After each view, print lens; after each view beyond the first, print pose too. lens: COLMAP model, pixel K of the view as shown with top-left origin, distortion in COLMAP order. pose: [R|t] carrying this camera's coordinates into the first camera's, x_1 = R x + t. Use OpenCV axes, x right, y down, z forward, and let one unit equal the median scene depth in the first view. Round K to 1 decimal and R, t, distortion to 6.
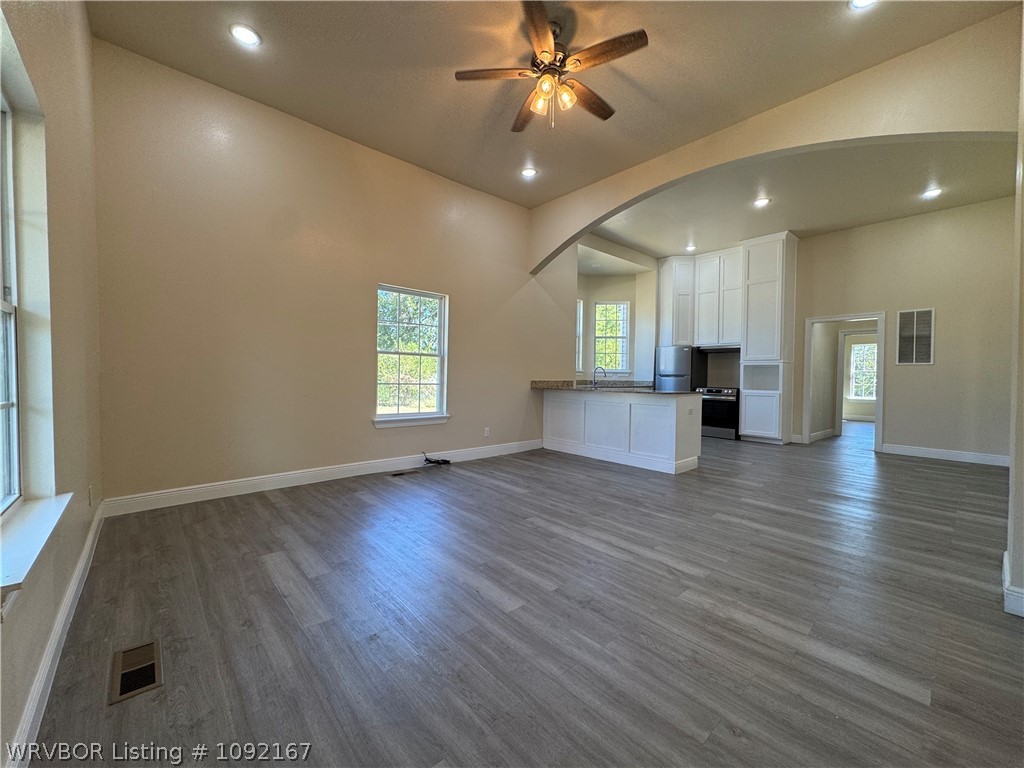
lens RADIAL K [[403.8, 0, 512.0], [0, 403.8, 384.0], [0, 0, 1]] dist [-0.000818, -0.000052]
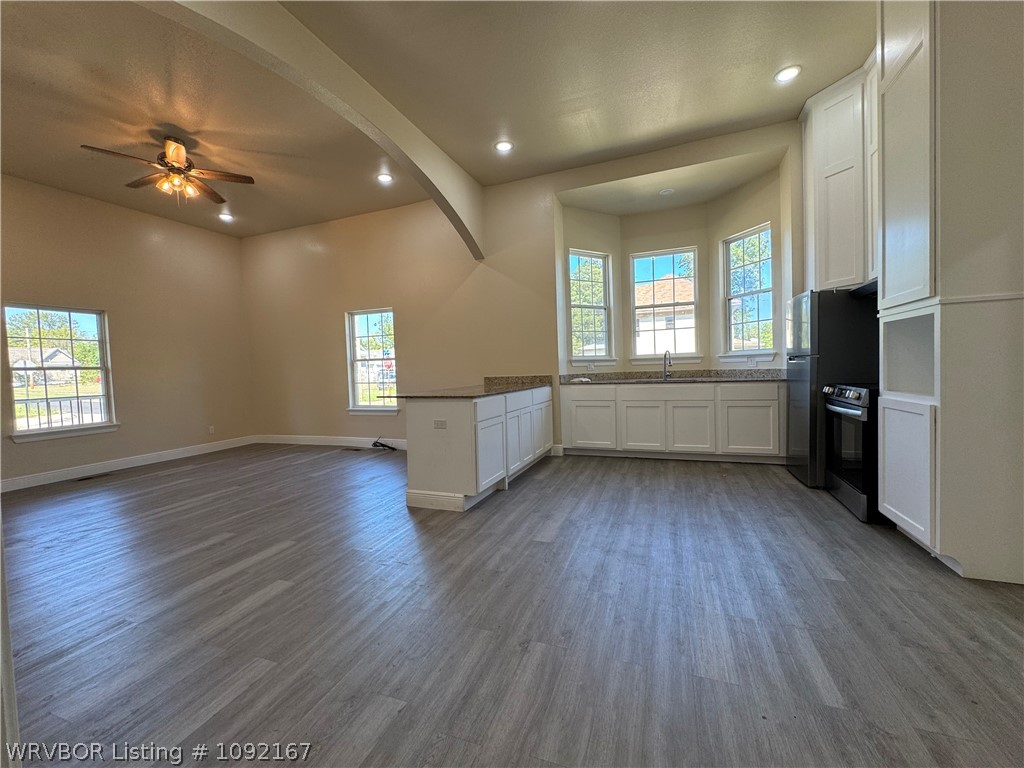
lens RADIAL K [[403.8, 0, 512.0], [0, 403.8, 384.0], [0, 0, 1]] dist [-0.000818, -0.000052]
pose [[0.444239, 0.002539, -0.895905, 1.080753], [0.020880, 0.999695, 0.013187, -0.004550], [0.895665, -0.024565, 0.444050, 0.799887]]
